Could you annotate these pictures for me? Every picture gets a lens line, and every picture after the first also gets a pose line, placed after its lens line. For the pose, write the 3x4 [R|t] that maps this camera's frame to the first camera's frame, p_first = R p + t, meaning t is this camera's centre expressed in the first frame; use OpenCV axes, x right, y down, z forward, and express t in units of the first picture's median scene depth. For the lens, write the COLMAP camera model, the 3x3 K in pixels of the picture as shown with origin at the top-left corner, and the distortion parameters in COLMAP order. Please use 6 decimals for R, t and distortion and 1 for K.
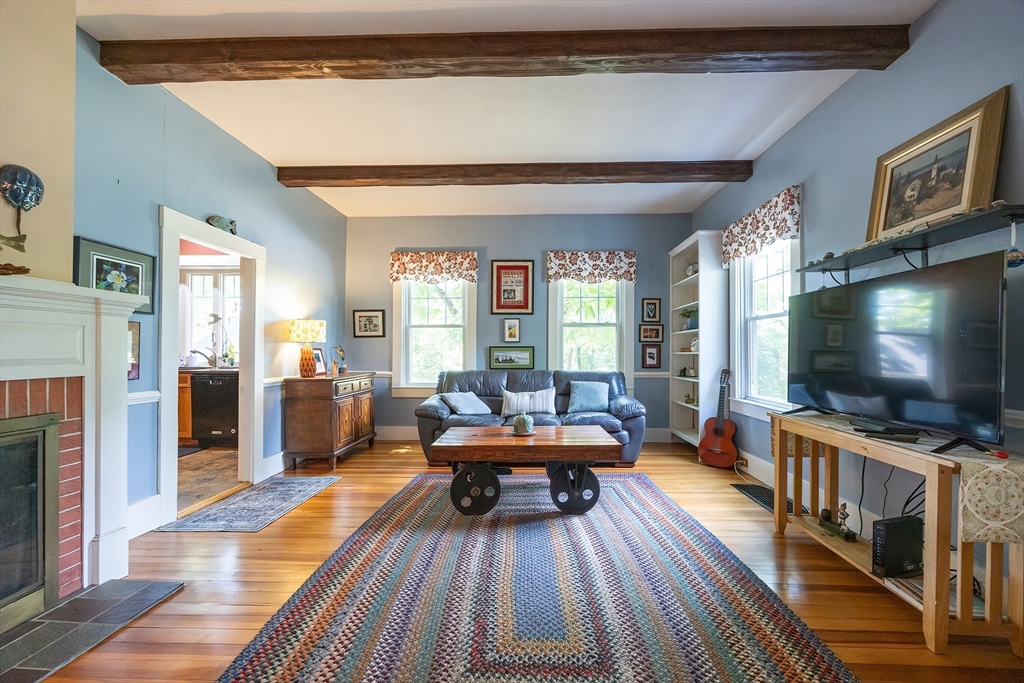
lens RADIAL K [[394.4, 0, 527.4], [0, 394.4, 352.9], [0, 0, 1]] dist [-0.002965, 0.000581]
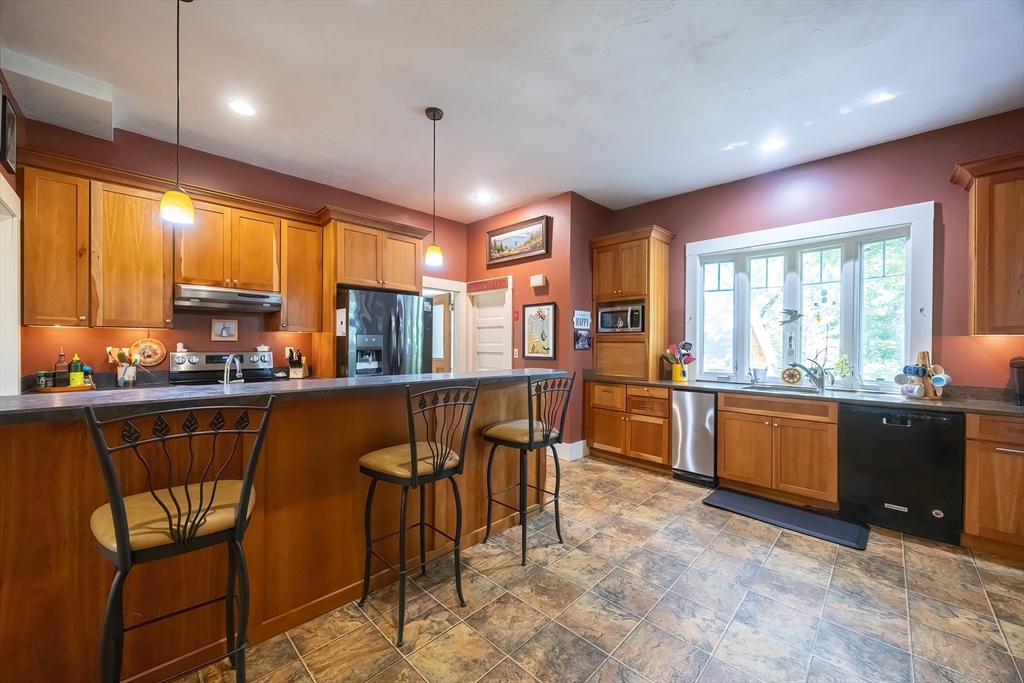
lens RADIAL K [[394.4, 0, 510.3], [0, 394.4, 345.7], [0, 0, 1]] dist [-0.002965, 0.000581]
pose [[0.721427, 0.005765, -0.692466, -0.947339], [-0.008653, 0.999962, -0.000690, -0.042103], [0.692436, 0.006489, 0.721450, 0.202082]]
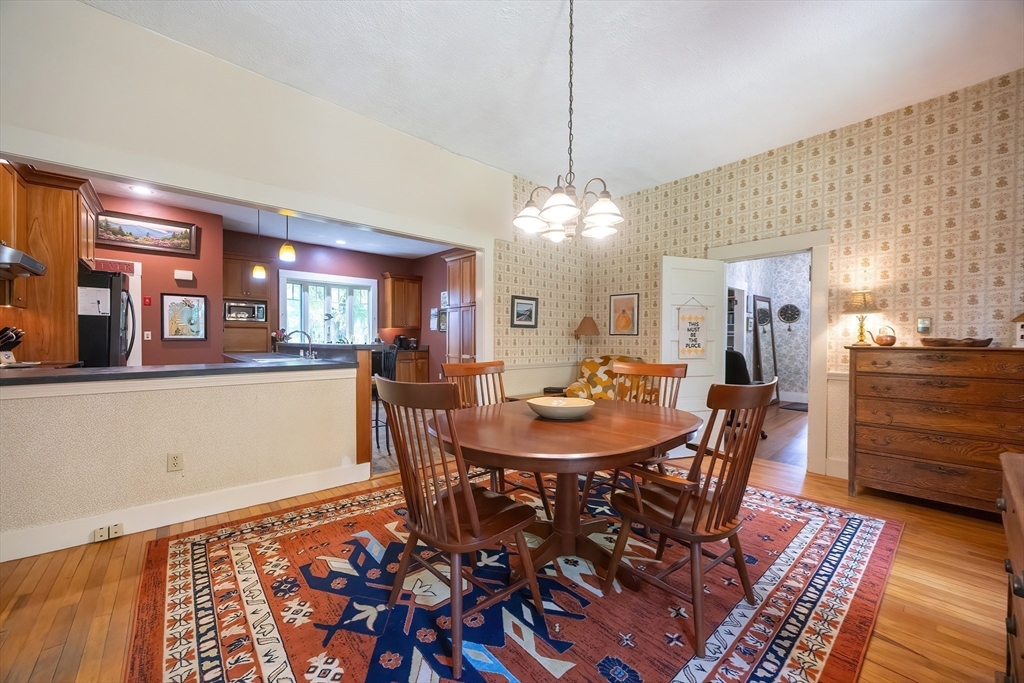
lens RADIAL K [[394.4, 0, 513.9], [0, 394.4, 342.5], [0, 0, 1]] dist [-0.002965, 0.000581]
pose [[0.725817, -0.004983, 0.687870, -1.849810], [0.000417, 0.999977, 0.006803, -0.002488], [-0.687888, -0.004651, 0.725802, -0.773218]]
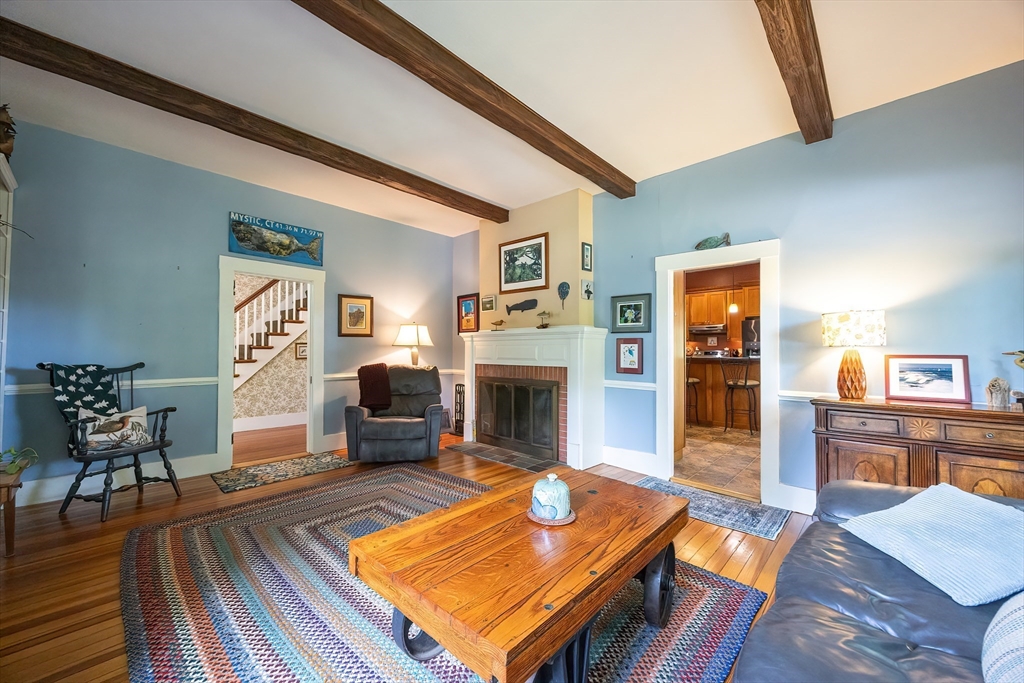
lens RADIAL K [[394.4, 0, 513.6], [0, 394.4, 344.0], [0, 0, 1]] dist [-0.002965, 0.000581]
pose [[-0.677092, -0.017121, -0.735699, 0.342689], [-0.009960, 0.999851, -0.014102, -0.016980], [0.735831, -0.002221, -0.677162, 1.088047]]
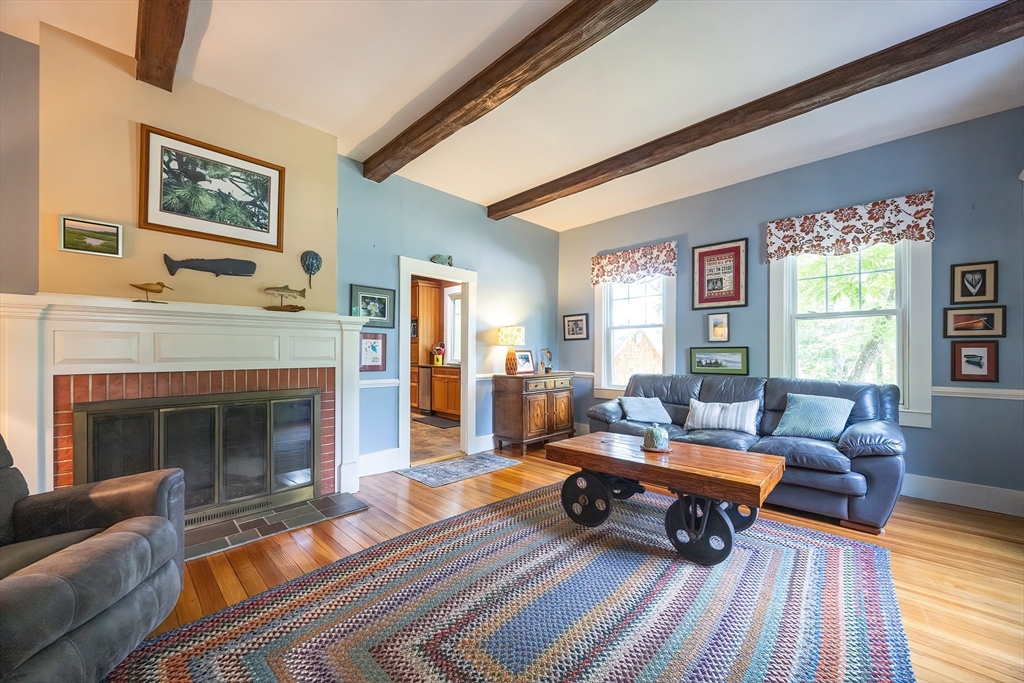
lens RADIAL K [[394.4, 0, 516.3], [0, 394.4, 353.4], [0, 0, 1]] dist [-0.002965, 0.000581]
pose [[0.731132, -0.000206, -0.682236, 0.285144], [-0.003195, 0.999988, -0.003726, 0.001796], [0.682228, 0.004904, 0.731123, 0.139815]]
